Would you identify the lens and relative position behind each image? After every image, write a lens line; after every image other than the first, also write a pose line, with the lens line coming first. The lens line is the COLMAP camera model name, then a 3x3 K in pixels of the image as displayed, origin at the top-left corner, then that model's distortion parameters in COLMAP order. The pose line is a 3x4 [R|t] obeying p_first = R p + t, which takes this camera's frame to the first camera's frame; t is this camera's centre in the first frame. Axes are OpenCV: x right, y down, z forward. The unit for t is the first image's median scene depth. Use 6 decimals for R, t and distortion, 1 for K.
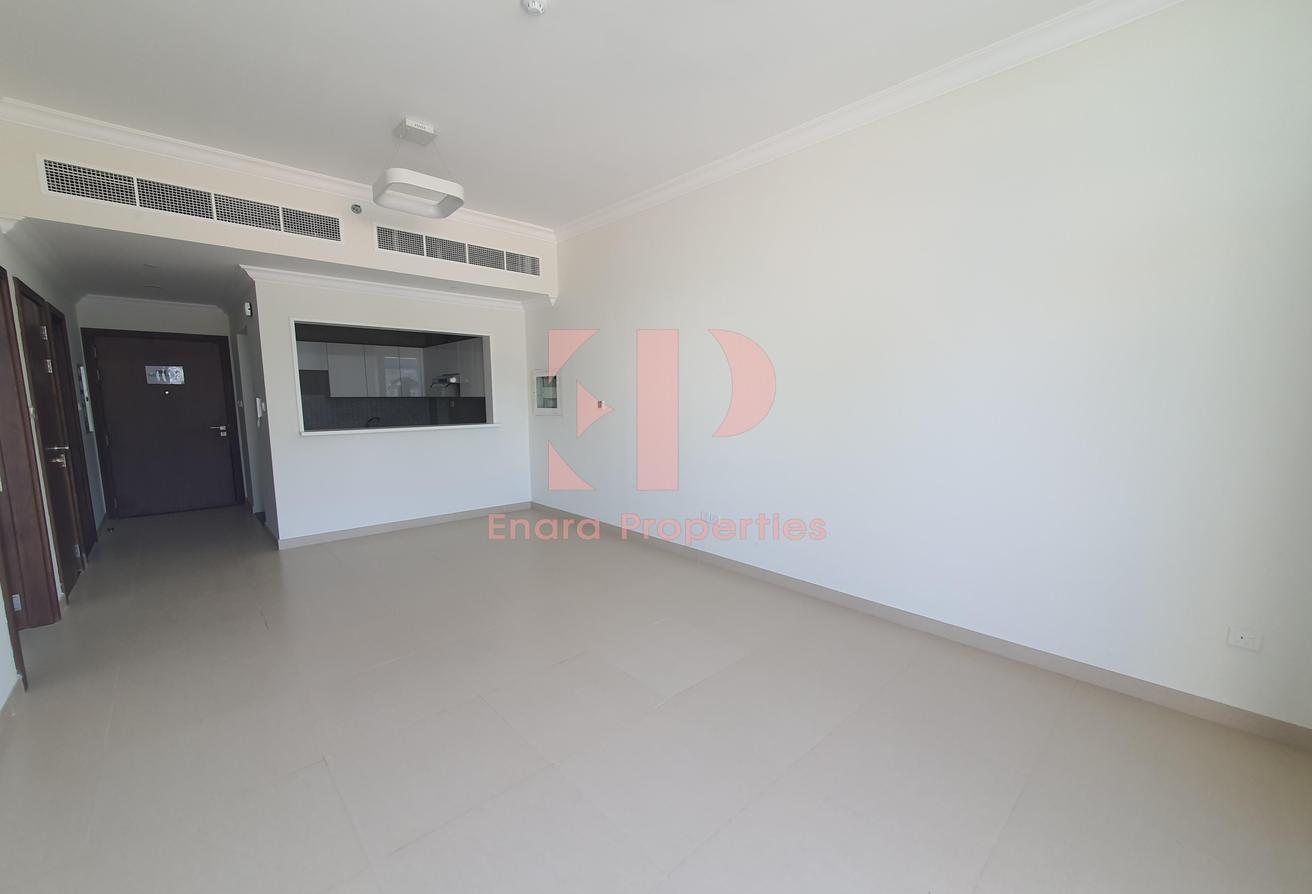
lens RADIAL K [[508.0, 0, 653.5], [0, 508.0, 453.0], [0, 0, 1]] dist [0.000968, 0.000345]
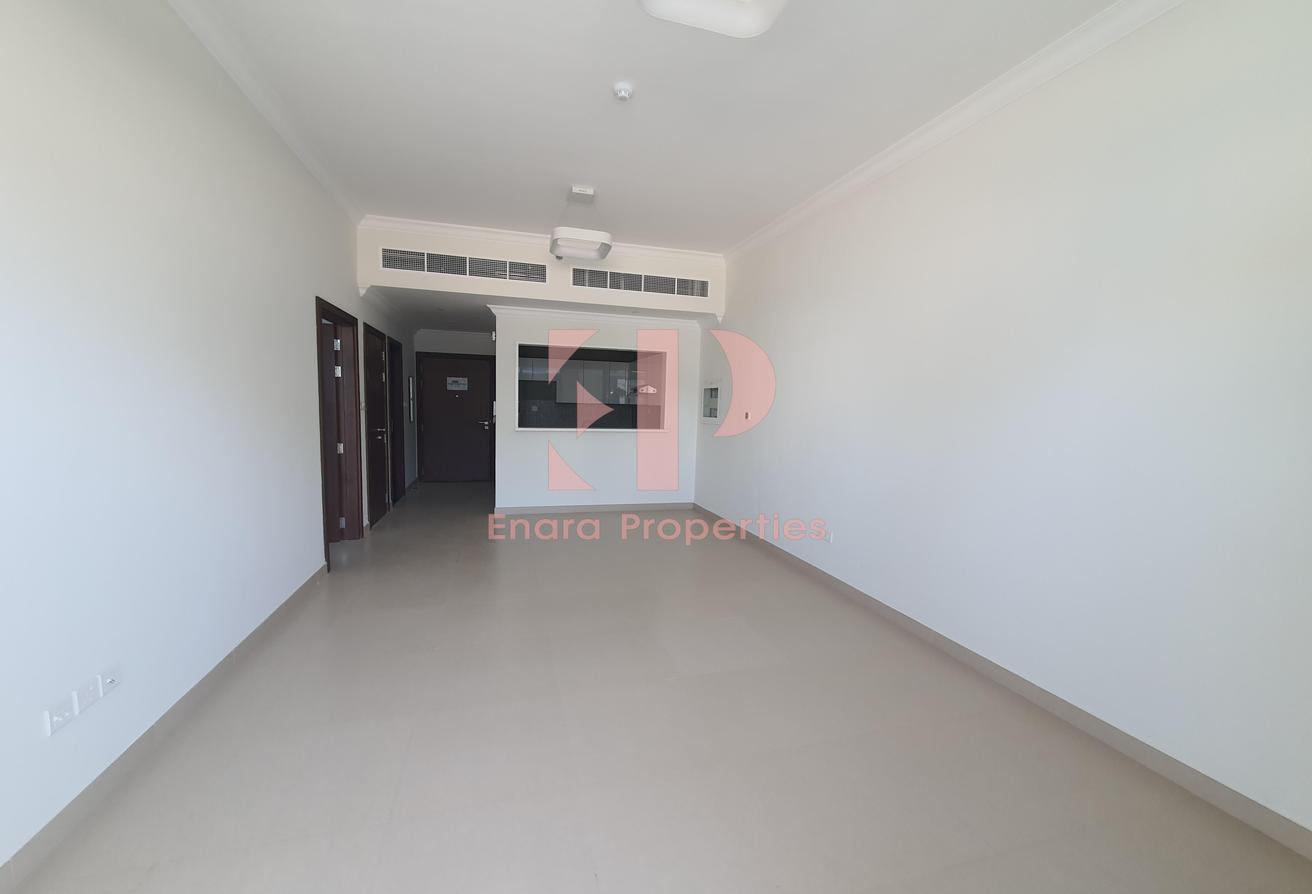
lens RADIAL K [[505.9, 0, 656.0], [0, 505.9, 447.0], [0, 0, 1]] dist [-0.000166, 0.000043]
pose [[0.900297, 0.063316, -0.430647, 0.188122], [-0.078516, 0.996758, -0.017595, 0.002773], [0.428136, 0.049653, 0.902349, -0.021196]]
